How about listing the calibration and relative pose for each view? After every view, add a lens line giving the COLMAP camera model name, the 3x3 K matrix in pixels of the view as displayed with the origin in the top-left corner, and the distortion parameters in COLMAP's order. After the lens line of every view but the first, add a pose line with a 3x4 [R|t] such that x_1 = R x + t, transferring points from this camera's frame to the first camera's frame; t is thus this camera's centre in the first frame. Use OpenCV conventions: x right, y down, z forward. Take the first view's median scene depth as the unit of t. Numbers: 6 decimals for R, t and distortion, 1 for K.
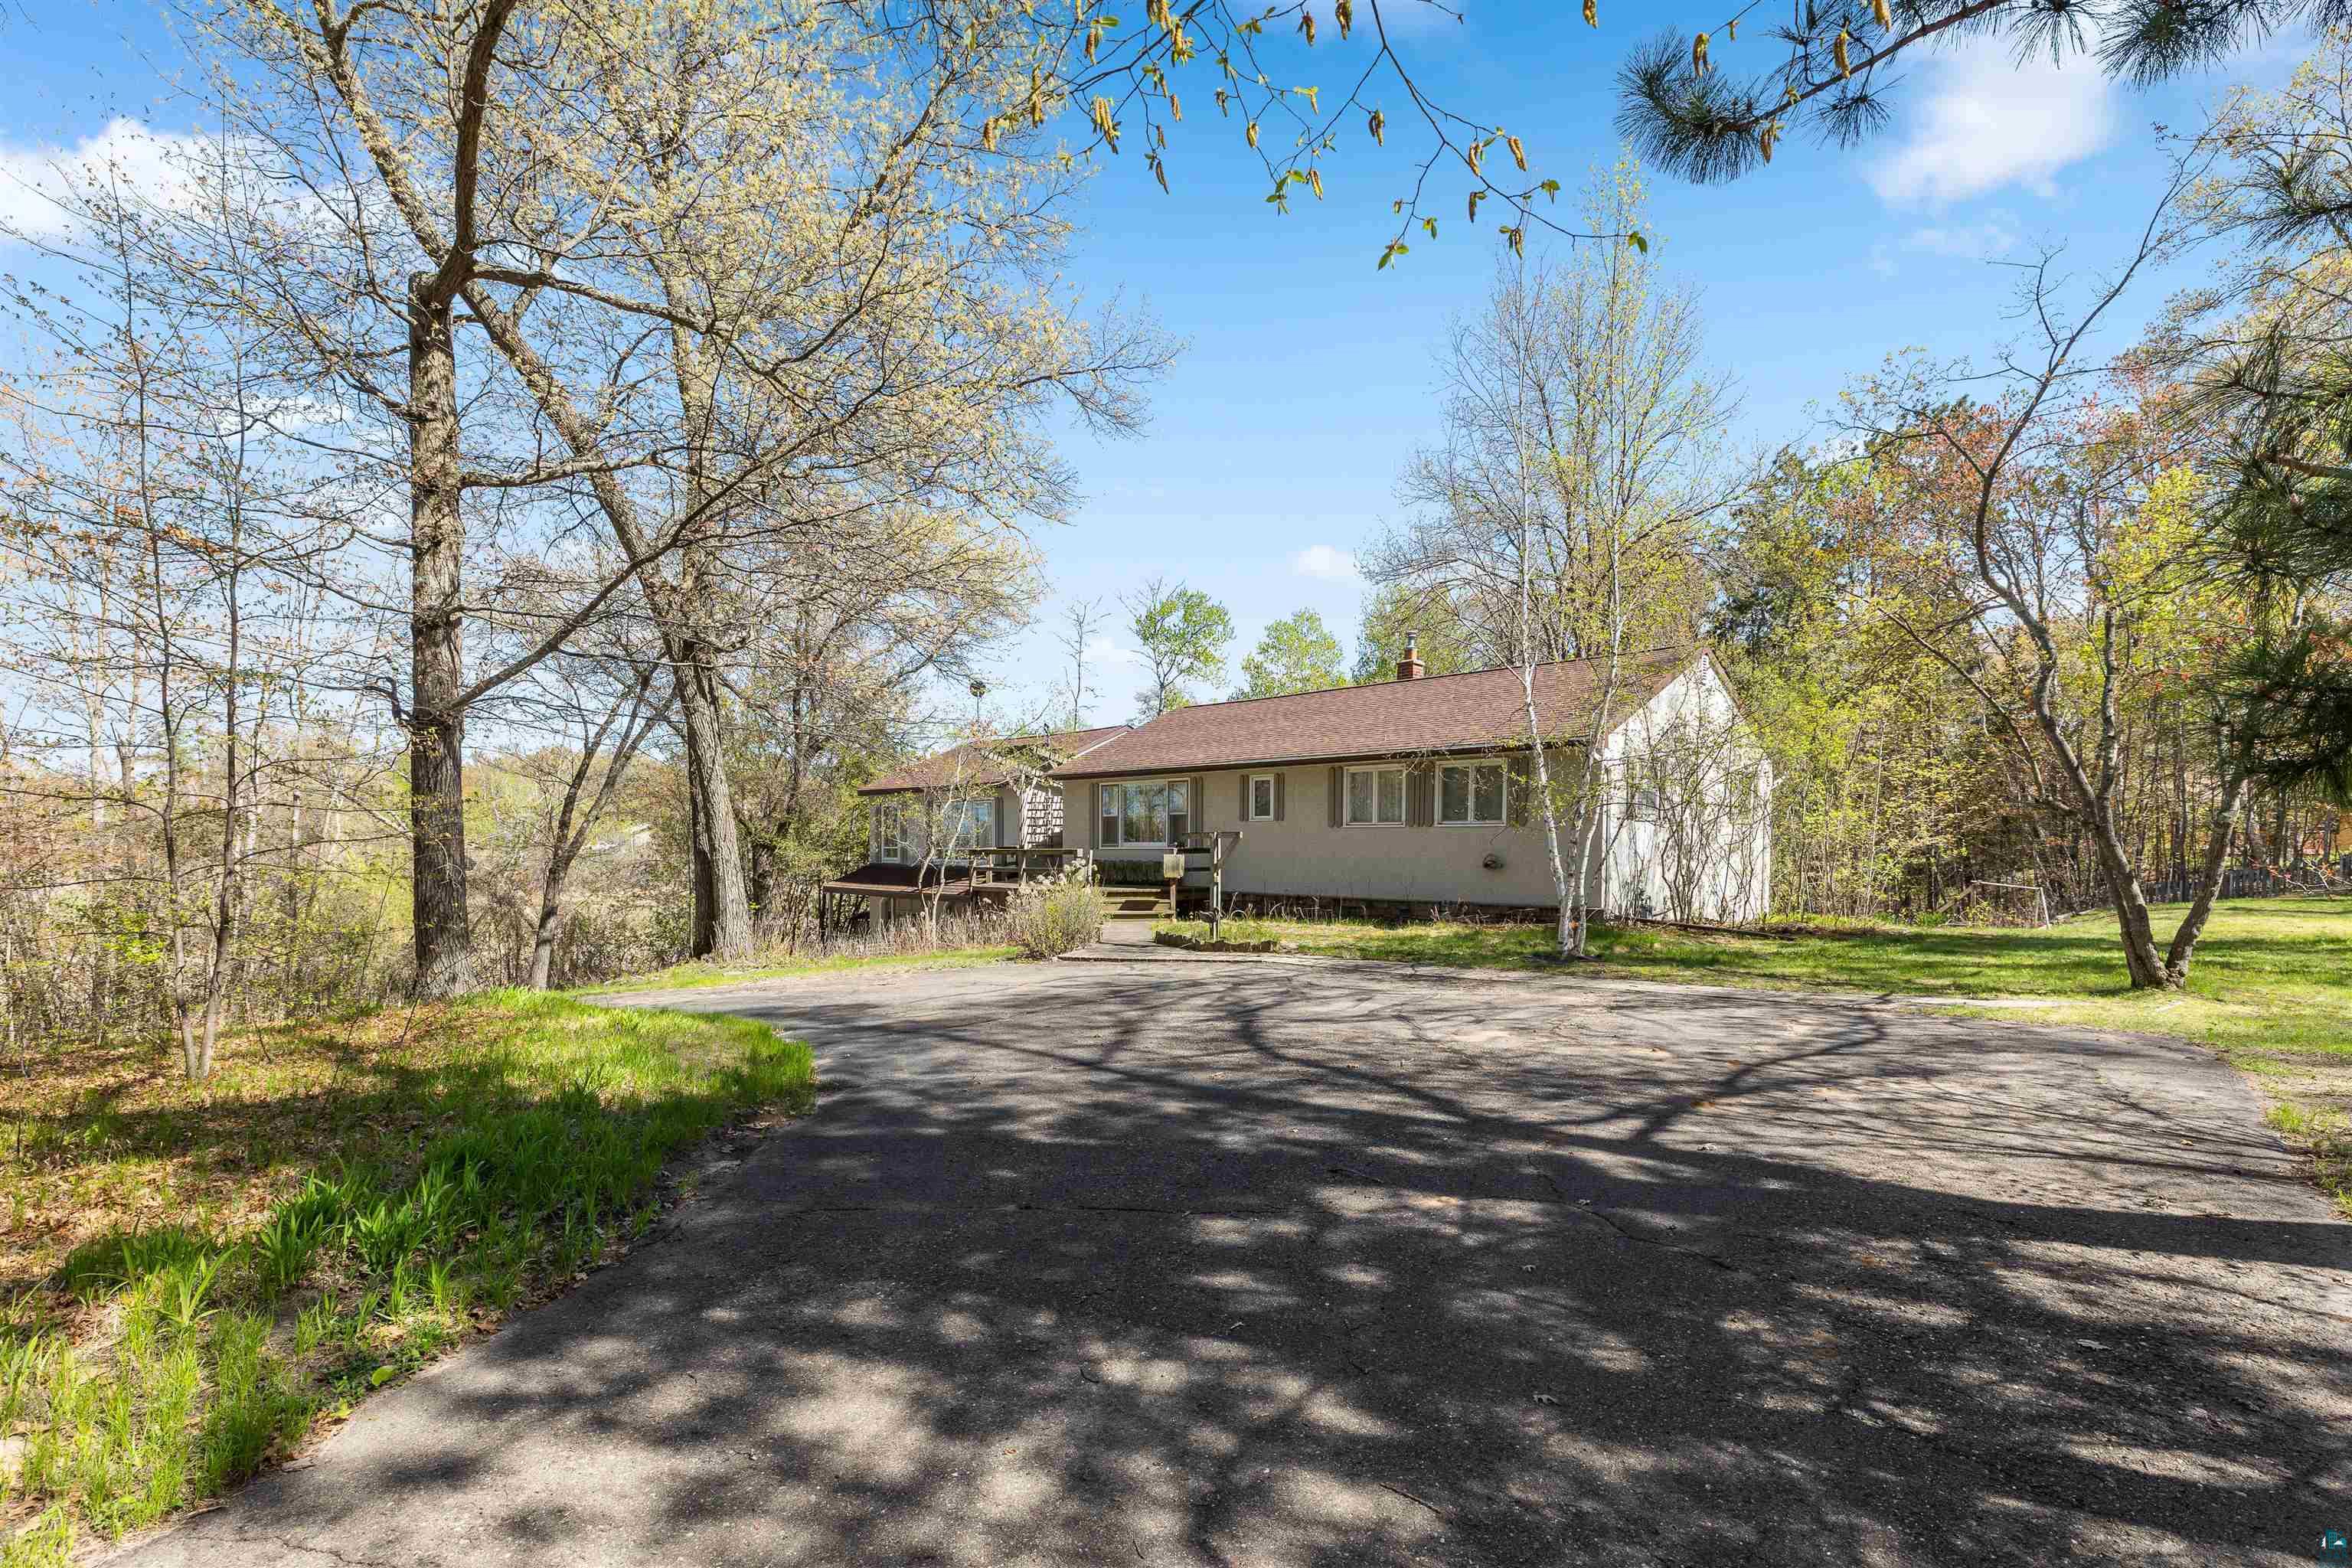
lens RADIAL K [[1089.3, 0, 1178.7], [0, 1089.3, 868.0], [0, 0, 1]] dist [0.002335, 0.000205]
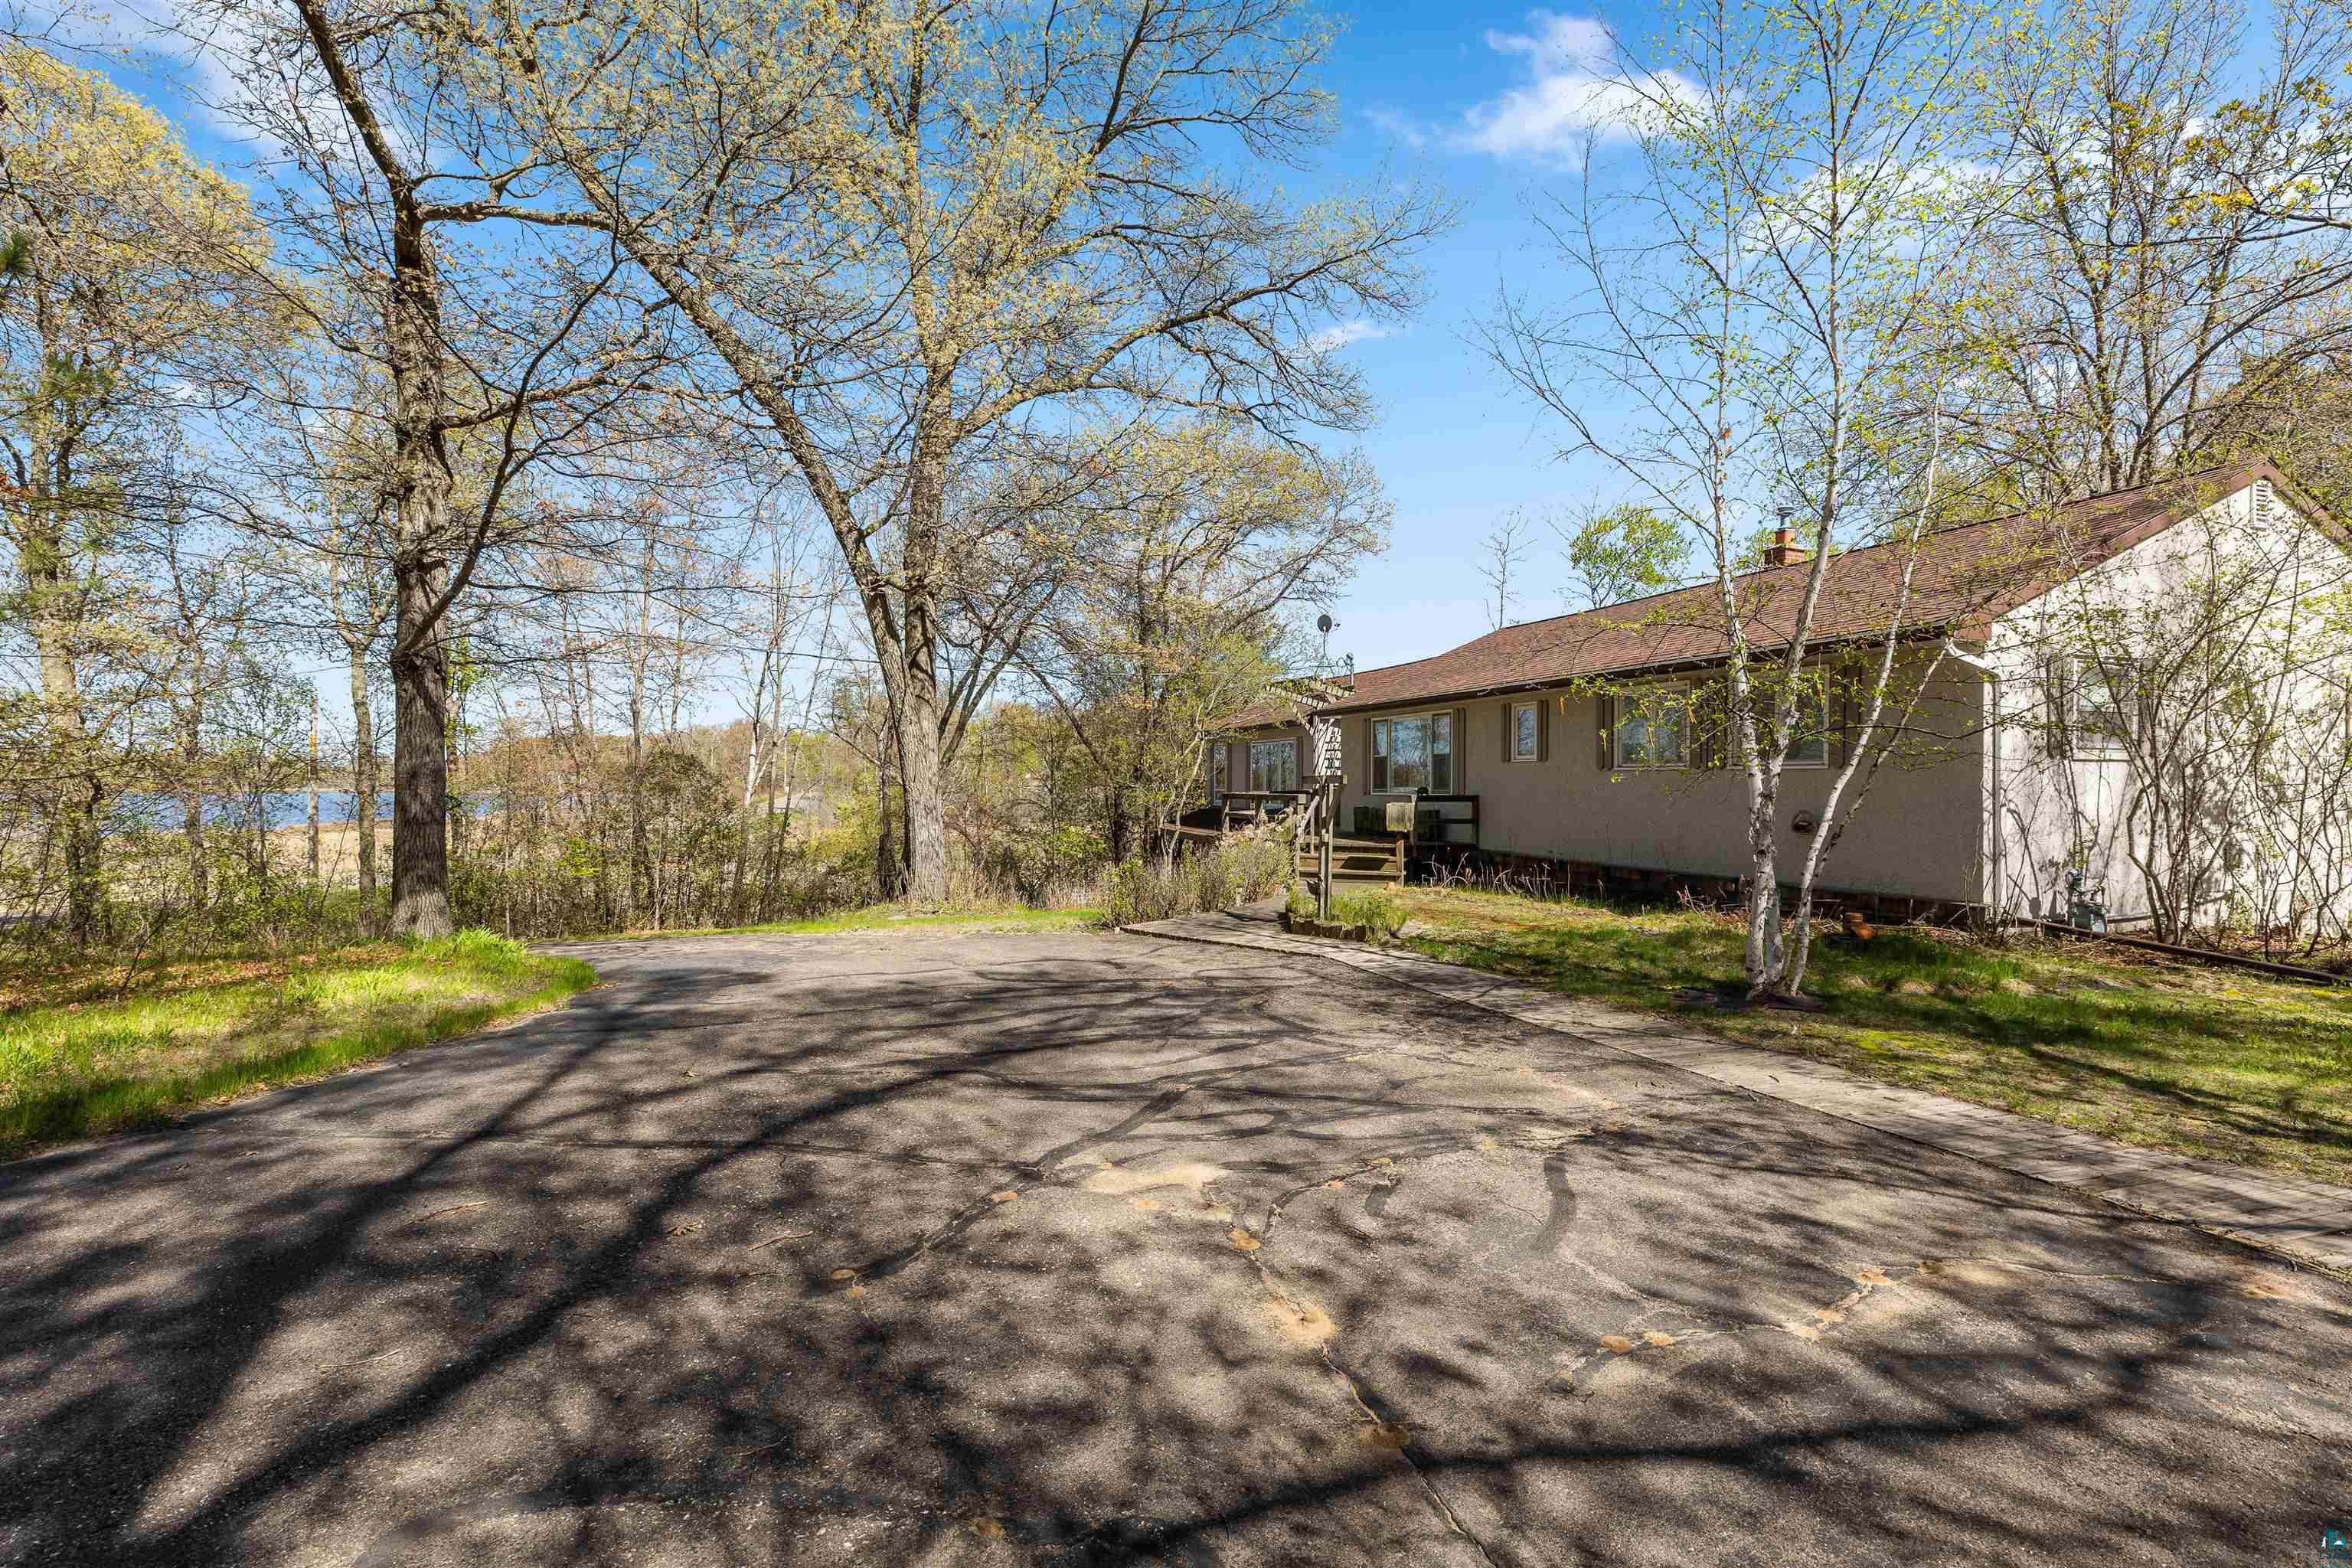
lens RADIAL K [[1059.4, 0, 1167.5], [0, 1059.4, 777.4], [0, 0, 1]] dist [0.002656, 0.000492]
pose [[0.895168, 0.005926, -0.445689, 0.240742], [-0.019143, 0.999500, -0.025160, -0.010290], [0.445317, 0.031054, 0.894834, 0.262964]]
